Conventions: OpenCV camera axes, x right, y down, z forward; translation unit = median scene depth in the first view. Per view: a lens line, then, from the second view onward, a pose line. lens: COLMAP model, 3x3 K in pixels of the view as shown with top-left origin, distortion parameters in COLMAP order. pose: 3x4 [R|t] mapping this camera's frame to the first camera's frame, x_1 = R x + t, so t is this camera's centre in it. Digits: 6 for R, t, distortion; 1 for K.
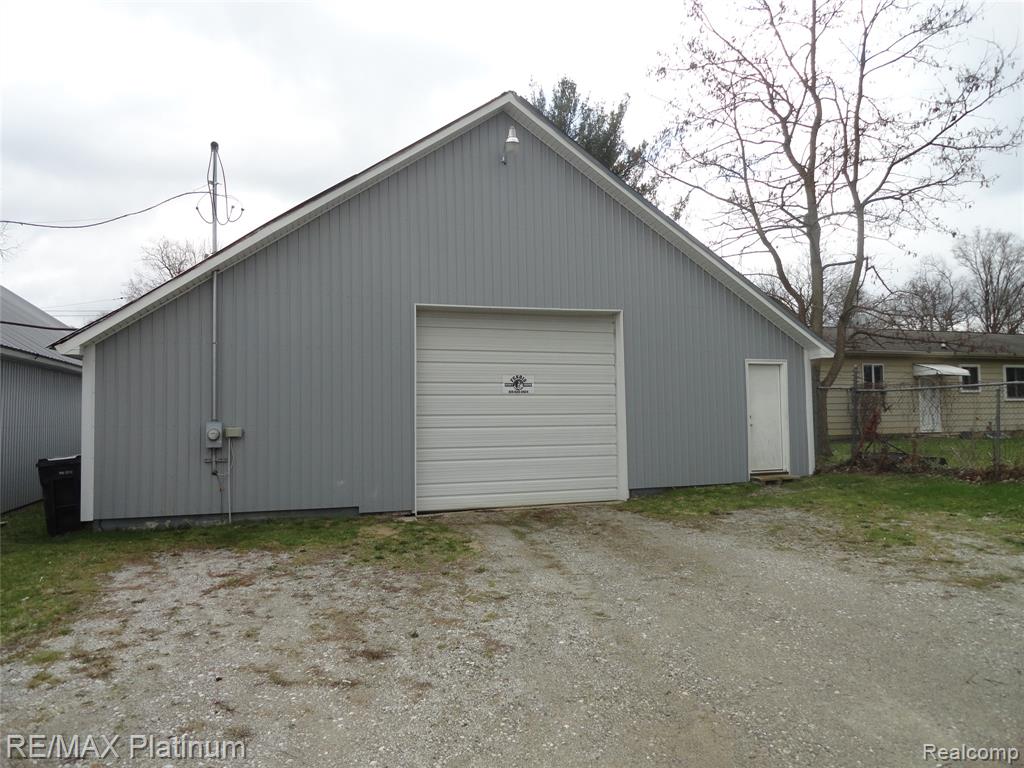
lens RADIAL K [[697.0, 0, 521.0], [0, 697.0, 382.5], [0, 0, 1]] dist [-0.002197, 0.002292]
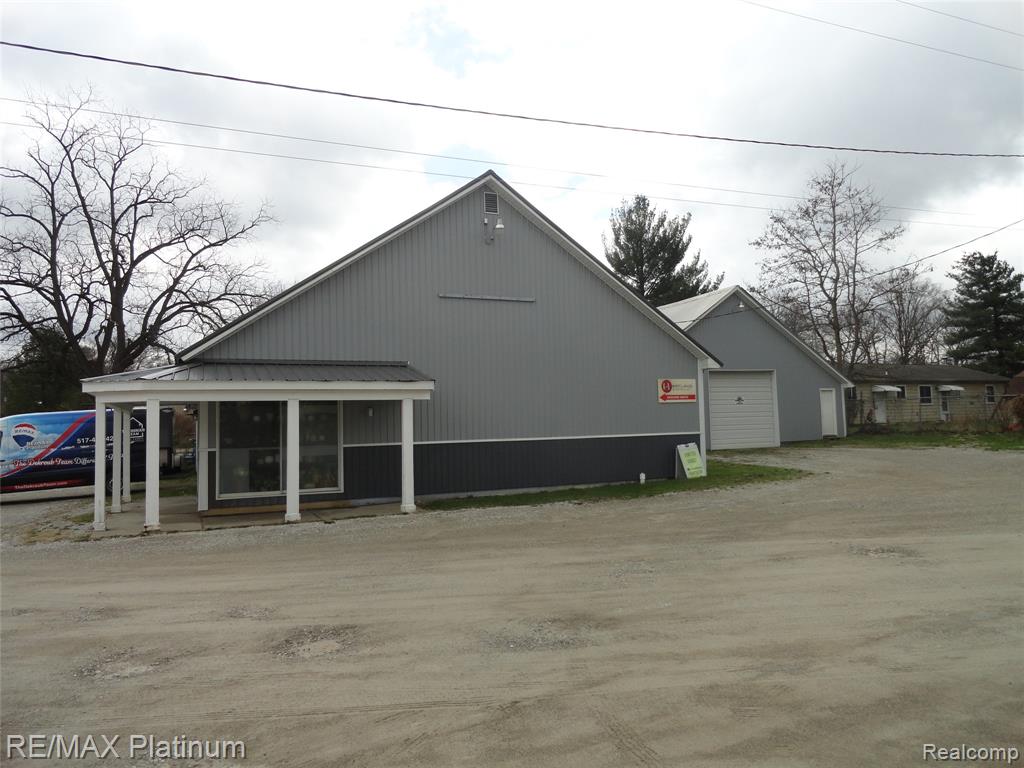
lens RADIAL K [[697.0, 0, 511.1], [0, 697.0, 387.6], [0, 0, 1]] dist [-0.002197, 0.002292]
pose [[0.996247, -0.011055, 0.085847, -0.931435], [0.011613, 0.999915, -0.006005, -0.033914], [-0.085773, 0.006979, 0.996290, -1.284681]]
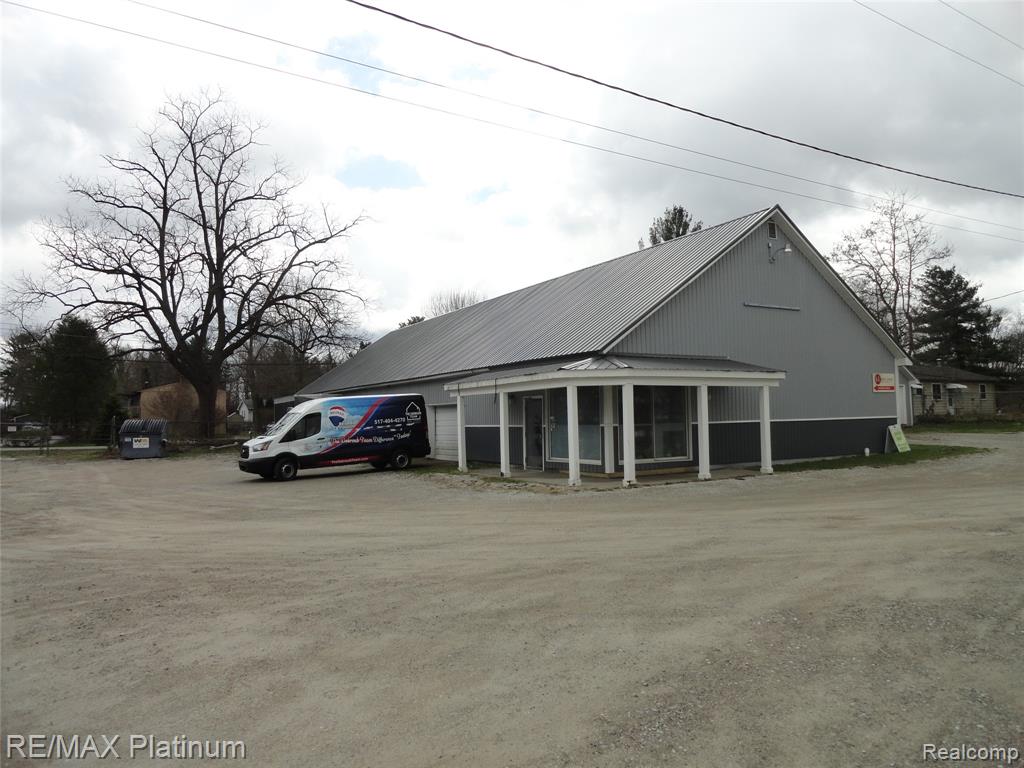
lens RADIAL K [[697.0, 0, 518.9], [0, 697.0, 381.8], [0, 0, 1]] dist [-0.002197, 0.002292]
pose [[0.979665, -0.000225, 0.200641, -1.726354], [0.001958, 0.999962, -0.008438, -0.022184], [-0.200632, 0.008660, 0.979628, -1.449546]]
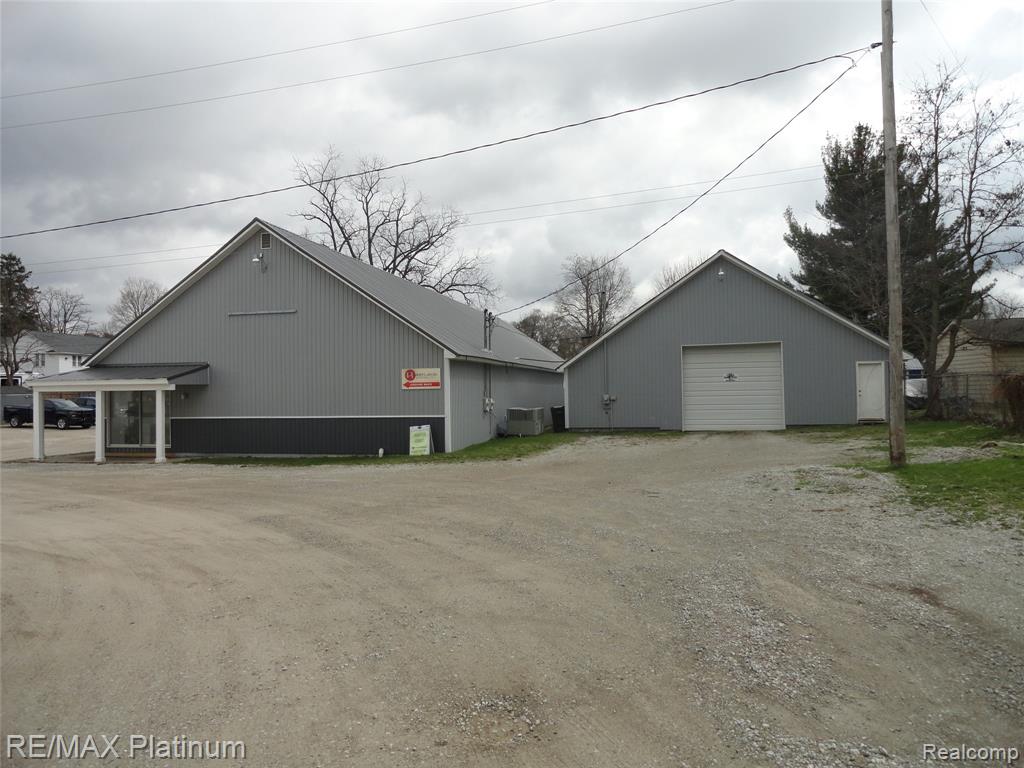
lens RADIAL K [[697.0, 0, 507.8], [0, 697.0, 410.6], [0, 0, 1]] dist [-0.002197, 0.002292]
pose [[0.840362, 0.010770, -0.541919, 0.550487], [0.033174, 0.996906, 0.071256, -0.066689], [0.541010, -0.077858, 0.837405, -1.153872]]
